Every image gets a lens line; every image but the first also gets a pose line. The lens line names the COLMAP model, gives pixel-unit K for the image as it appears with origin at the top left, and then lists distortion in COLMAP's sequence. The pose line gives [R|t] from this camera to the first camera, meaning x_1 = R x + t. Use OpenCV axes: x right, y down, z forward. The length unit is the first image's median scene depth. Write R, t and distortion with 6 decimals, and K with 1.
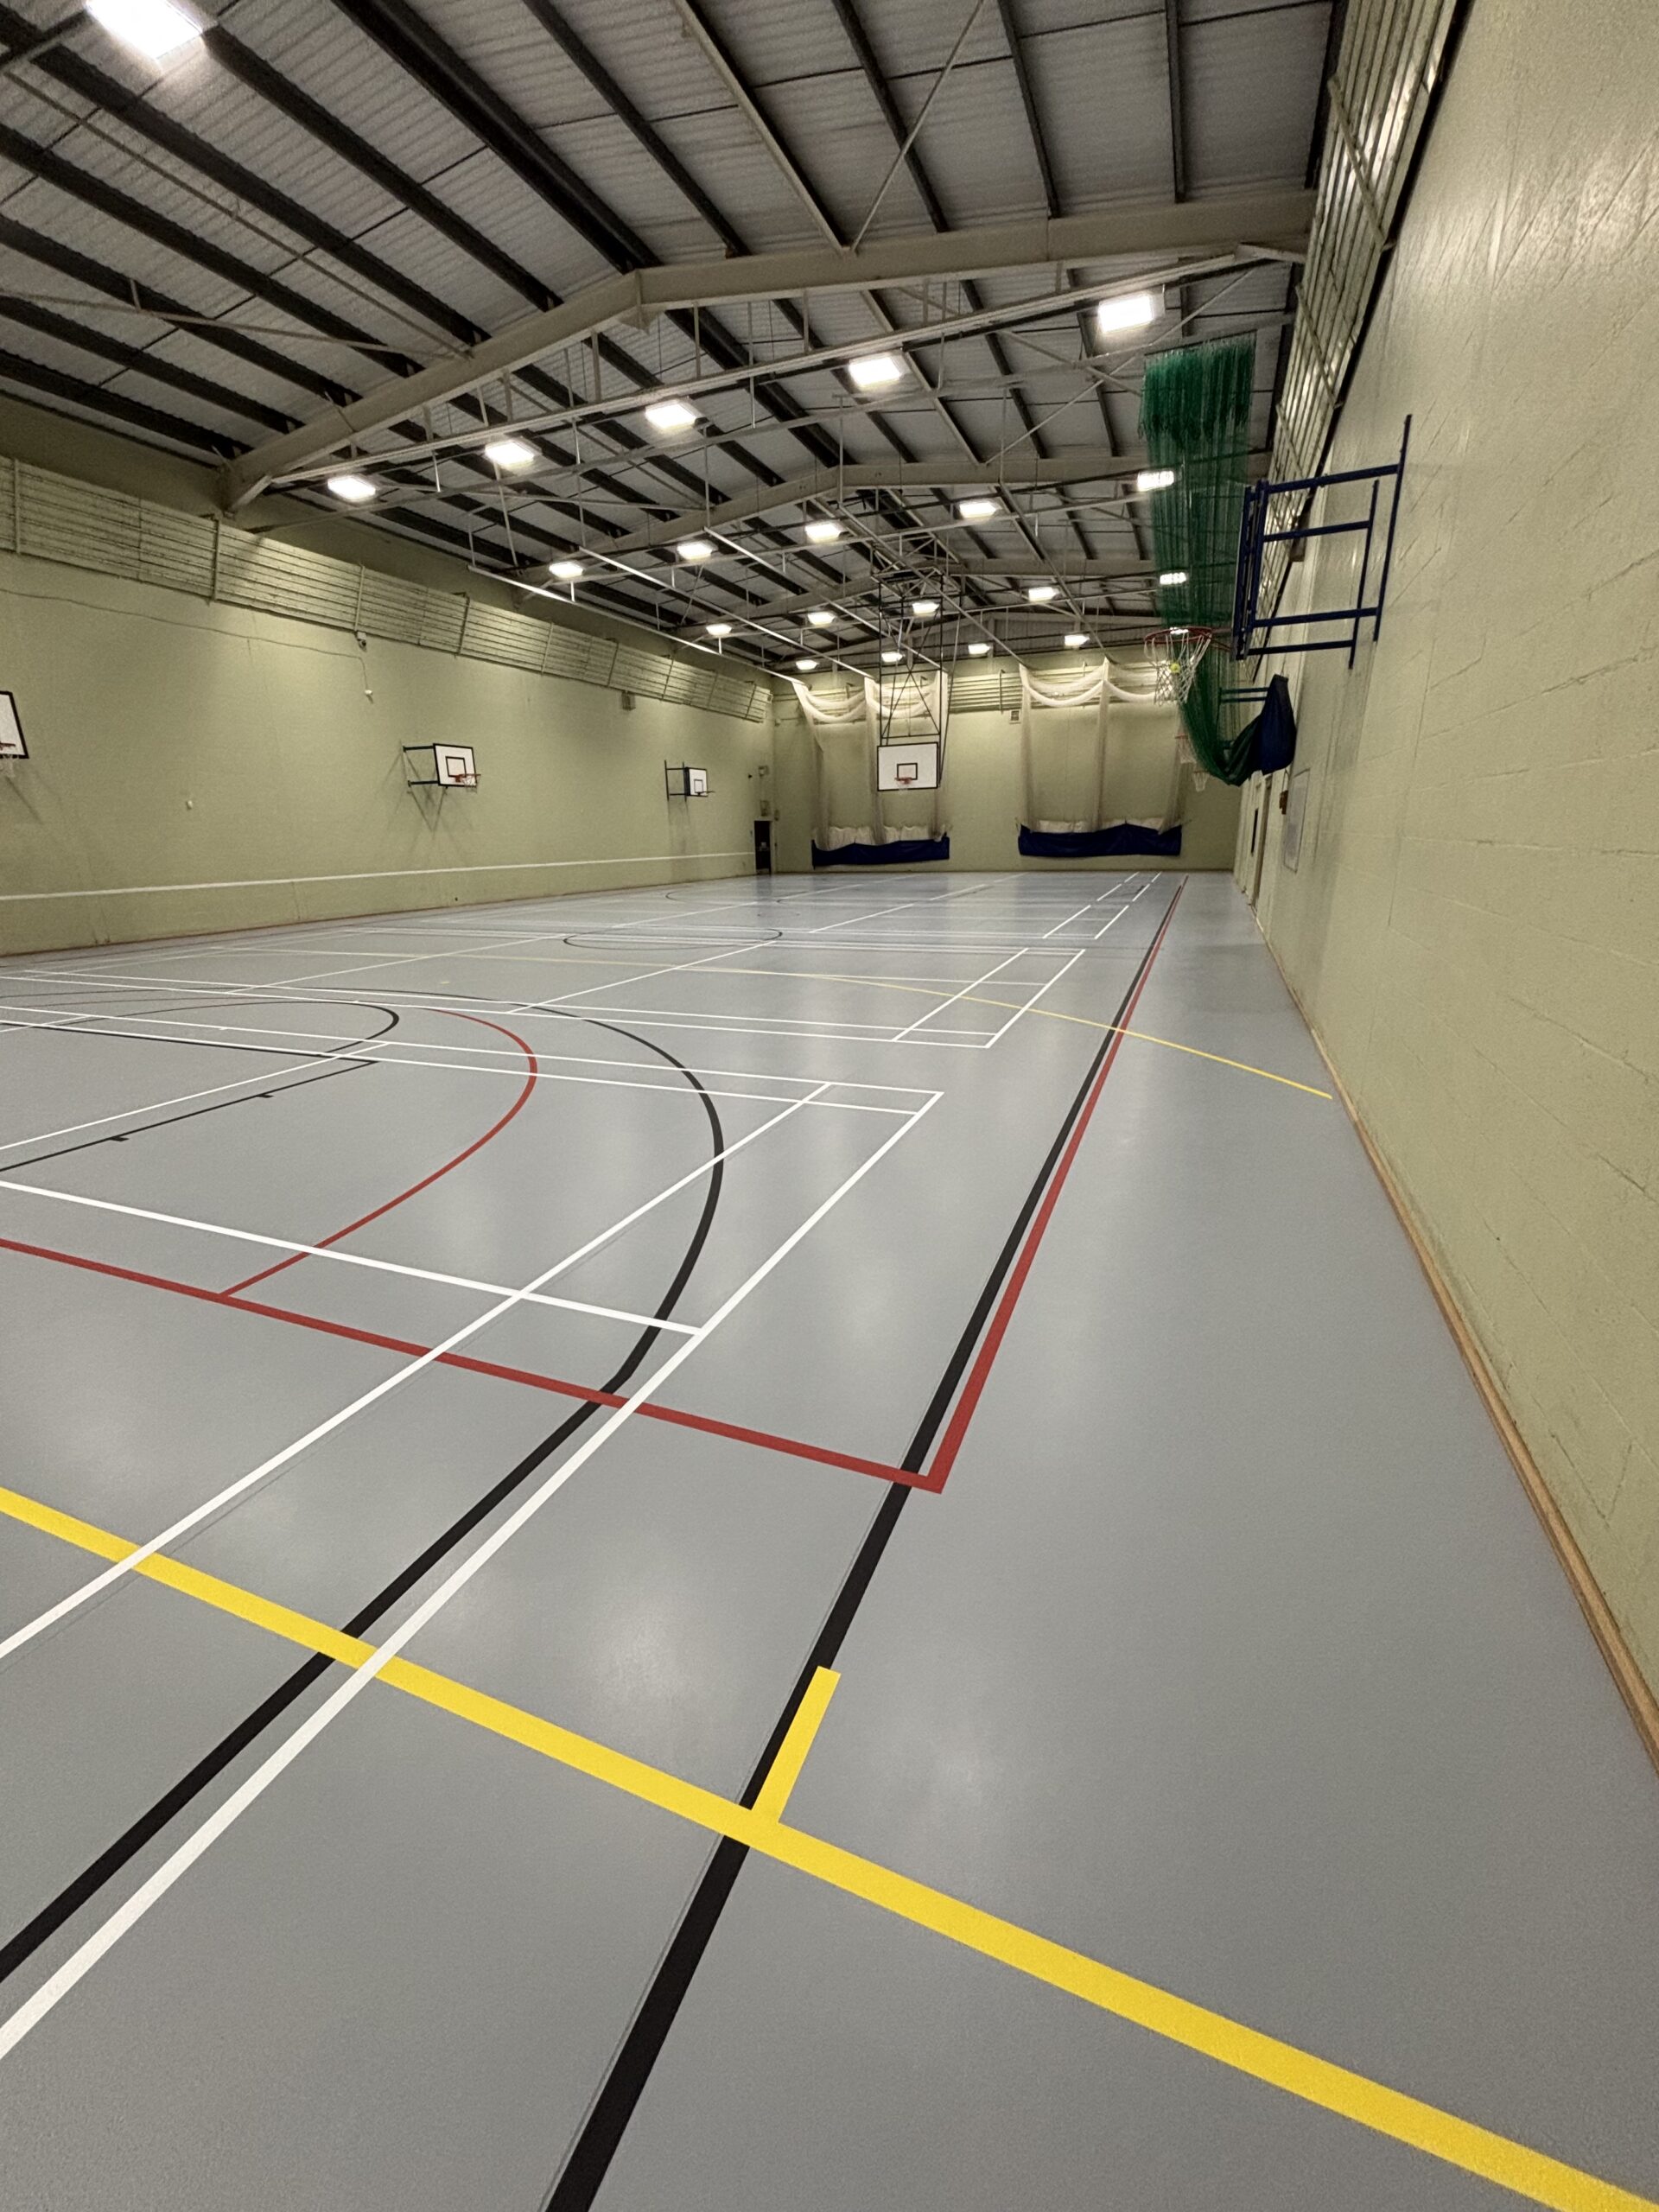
lens RADIAL K [[892.3, 0, 823.7], [0, 892.3, 1098.7], [0, 0, 1]] dist [0.003663, -0.000222]
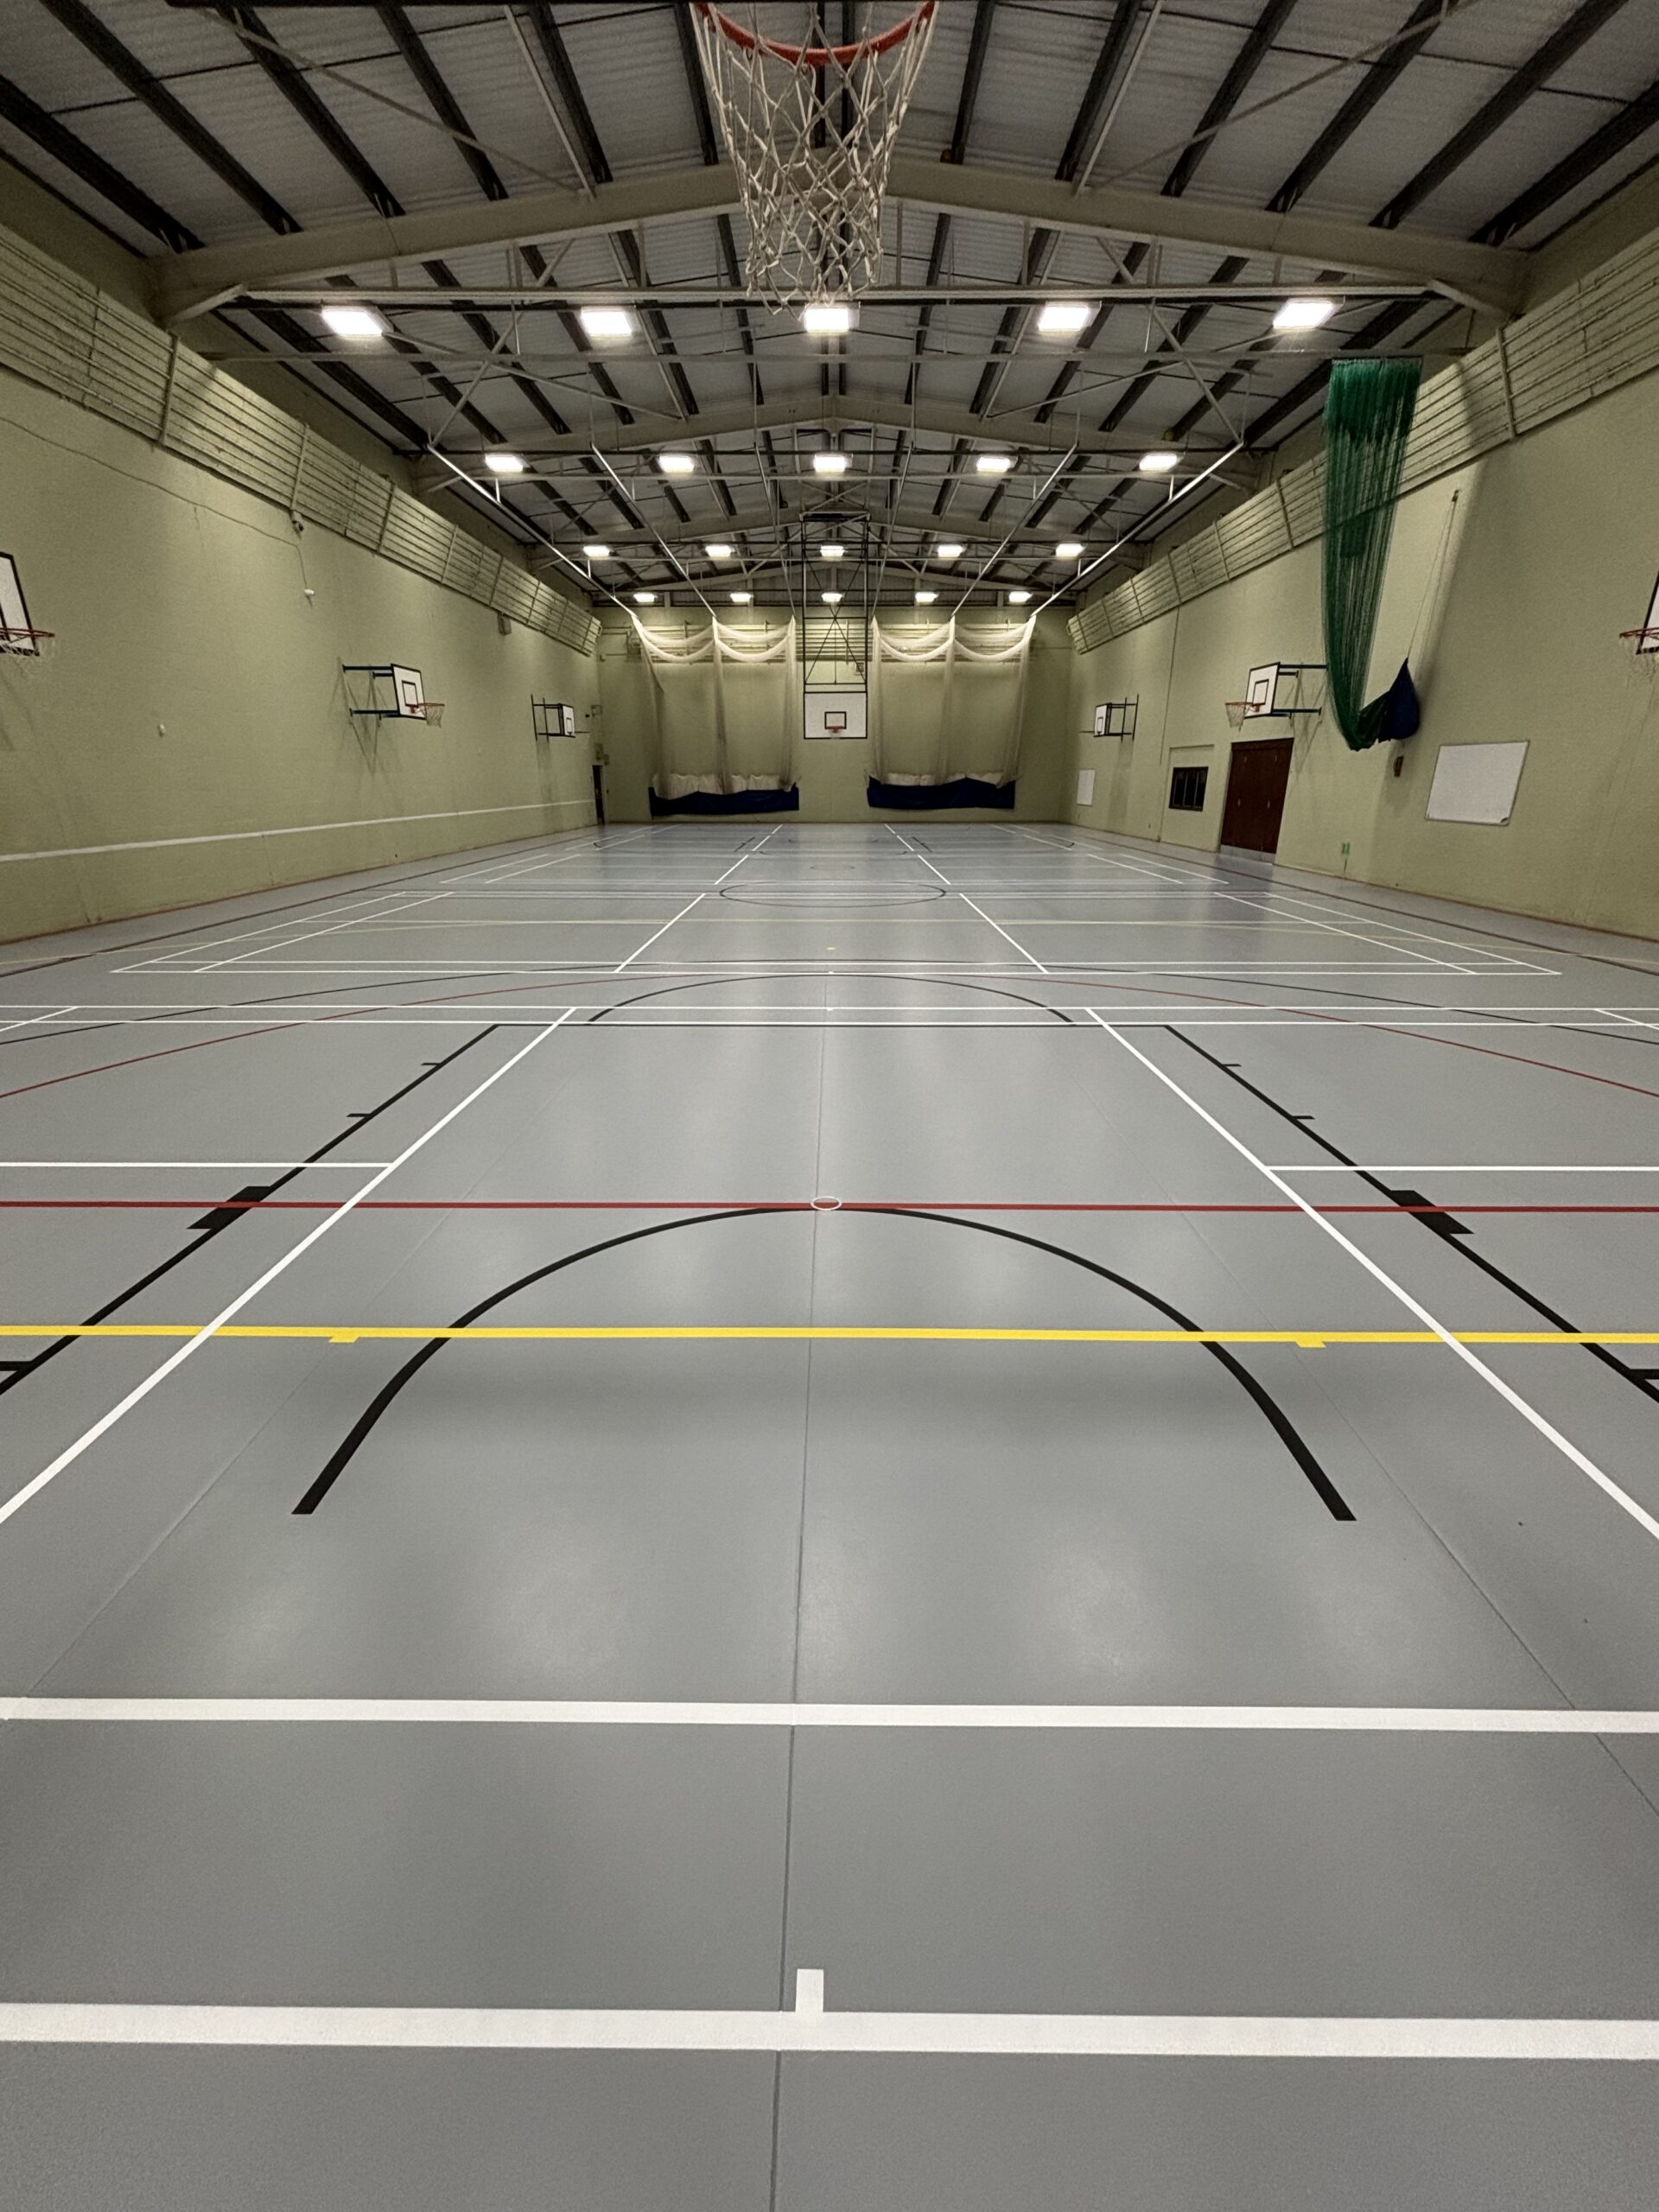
lens RADIAL K [[892.3, 0, 829.7], [0, 892.3, 1098.5], [0, 0, 1]] dist [0.003663, -0.000222]
pose [[0.928436, -0.108415, 0.355322, -0.501443], [0.090088, 0.993625, 0.067779, -0.026303], [-0.360405, -0.030919, 0.932284, 0.101574]]
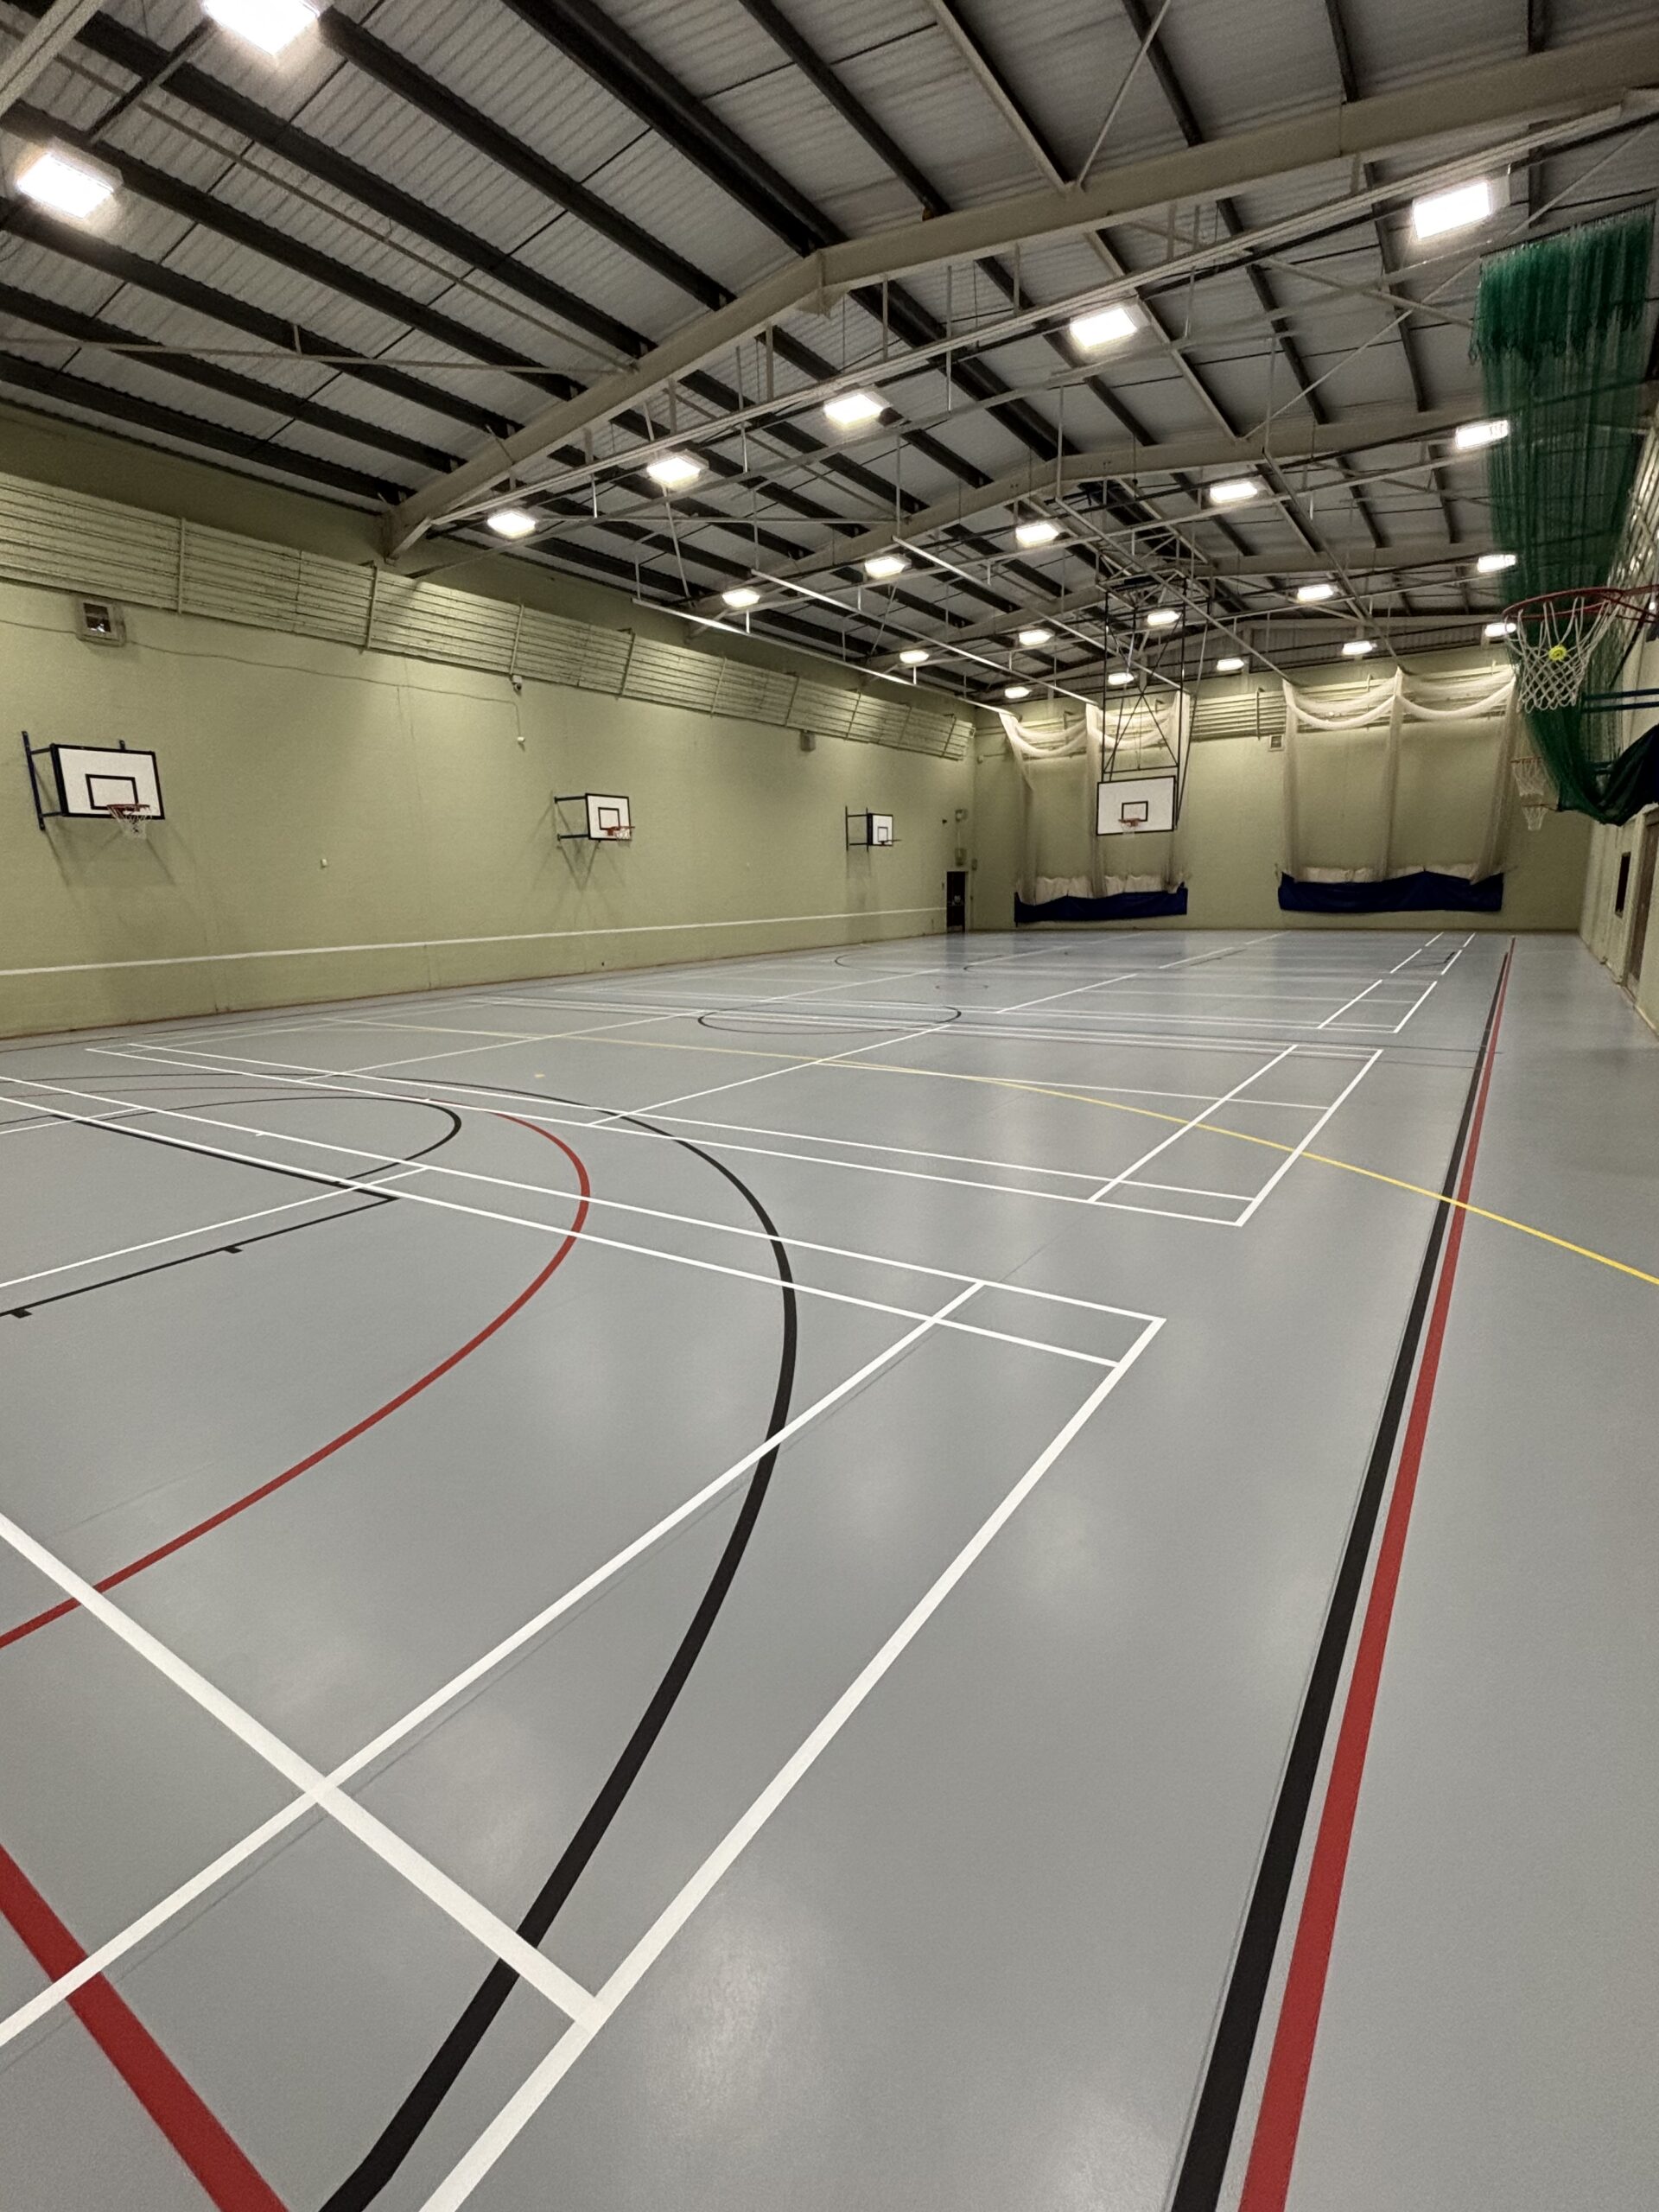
lens RADIAL K [[1022.8, 0, 824.9], [0, 1022.8, 1102.3], [0, 0, 1]] dist [-0.004262, 0.001205]
pose [[0.980078, 0.035608, -0.195395, 0.012963], [-0.050565, 0.996115, -0.072096, -0.033783], [0.192069, 0.080540, 0.978071, 0.088322]]
